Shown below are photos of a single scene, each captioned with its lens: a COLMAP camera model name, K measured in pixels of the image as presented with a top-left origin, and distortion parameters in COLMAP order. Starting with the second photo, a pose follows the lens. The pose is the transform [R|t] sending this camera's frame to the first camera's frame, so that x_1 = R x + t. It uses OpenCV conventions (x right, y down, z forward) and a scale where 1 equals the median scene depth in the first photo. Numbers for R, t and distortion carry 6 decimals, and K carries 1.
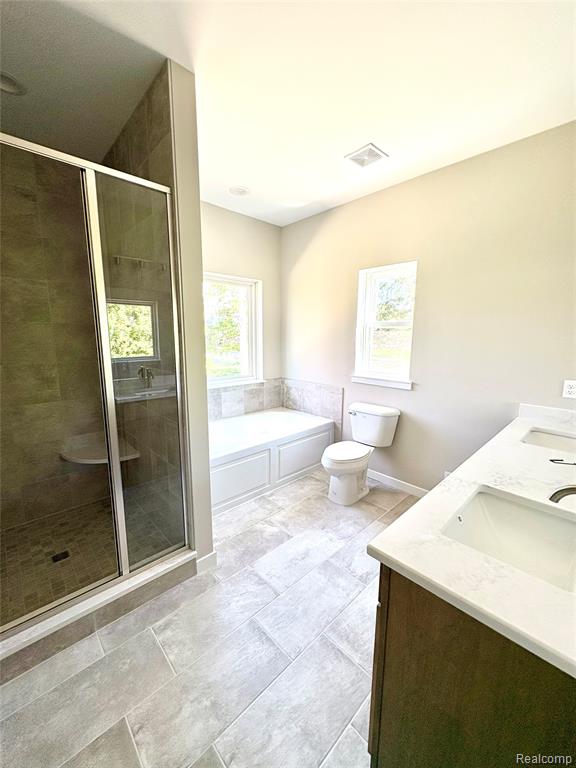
lens RADIAL K [[307.0, 0, 290.2], [0, 307.0, 381.5], [0, 0, 1]] dist [-0.000536, 0.000682]
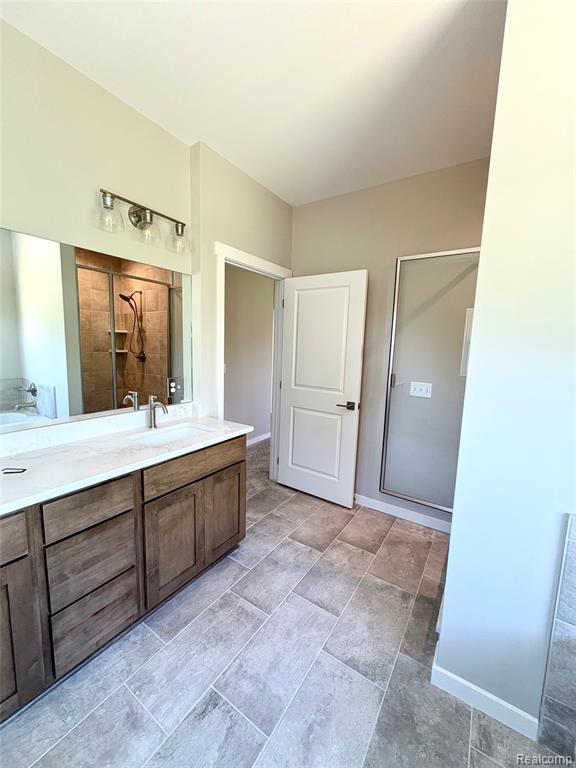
lens RADIAL K [[307.0, 0, 288.6], [0, 307.0, 383.9], [0, 0, 1]] dist [-0.000536, 0.000682]
pose [[-0.976322, -0.009944, -0.216094, 0.178429], [-0.070006, 0.959711, 0.272128, -0.165236], [0.204681, 0.280812, -0.937683, 1.137035]]
